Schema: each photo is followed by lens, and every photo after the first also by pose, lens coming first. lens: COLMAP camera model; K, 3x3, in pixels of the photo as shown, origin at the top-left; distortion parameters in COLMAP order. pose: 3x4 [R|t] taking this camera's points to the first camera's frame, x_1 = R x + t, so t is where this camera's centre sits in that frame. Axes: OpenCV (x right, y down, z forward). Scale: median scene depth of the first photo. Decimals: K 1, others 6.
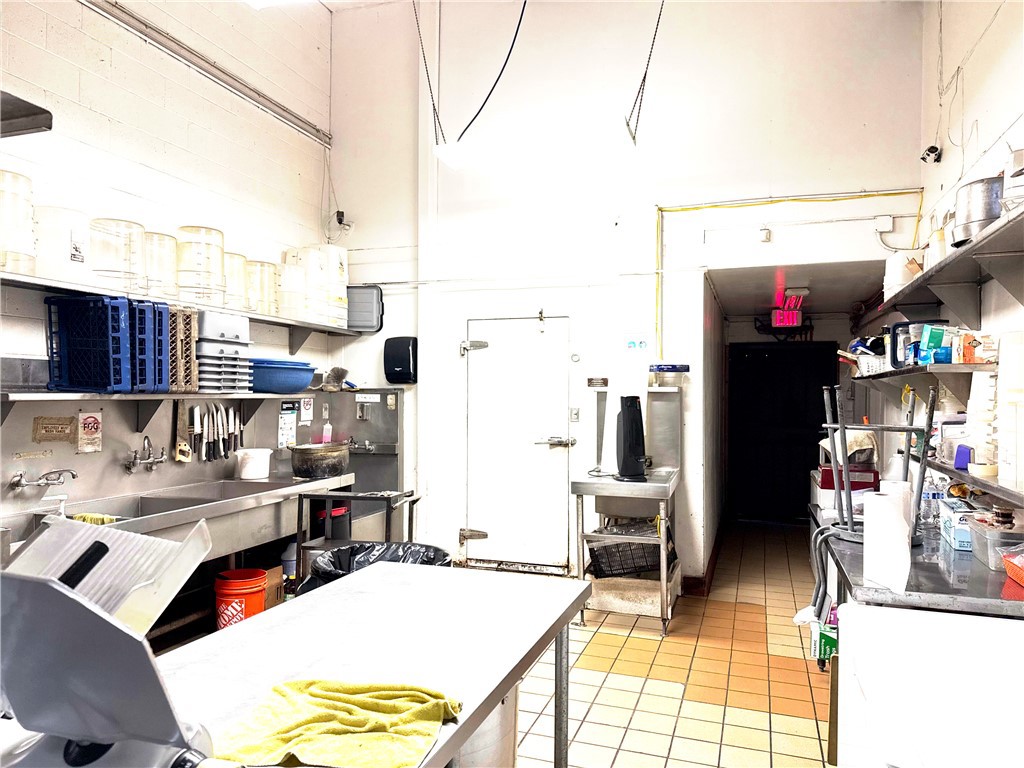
lens RADIAL K [[712.1, 0, 510.9], [0, 712.1, 388.4], [0, 0, 1]] dist [-0.002601, -0.000545]
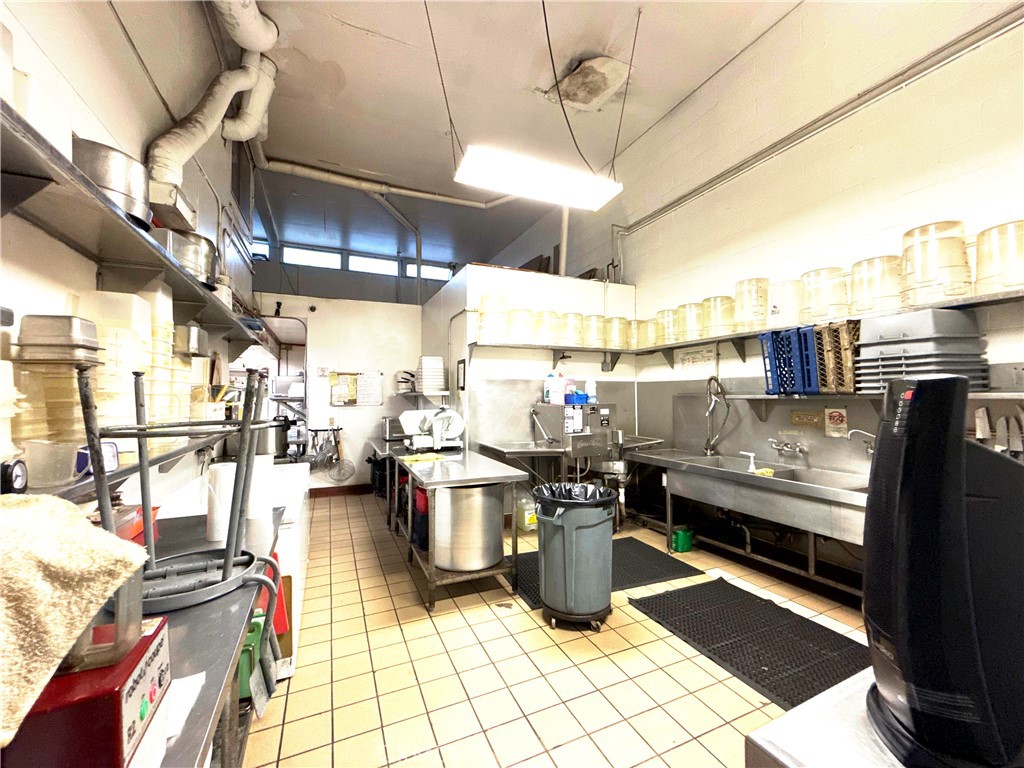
lens RADIAL K [[411.3, 0, 511.1], [0, 411.3, 392.5], [0, 0, 1]] dist [0.000650, 0.000056]
pose [[-0.723345, -0.011154, -0.690396, 0.421949], [0.001621, 0.999839, -0.017852, 0.015490], [0.690485, -0.014032, -0.723211, 1.139914]]
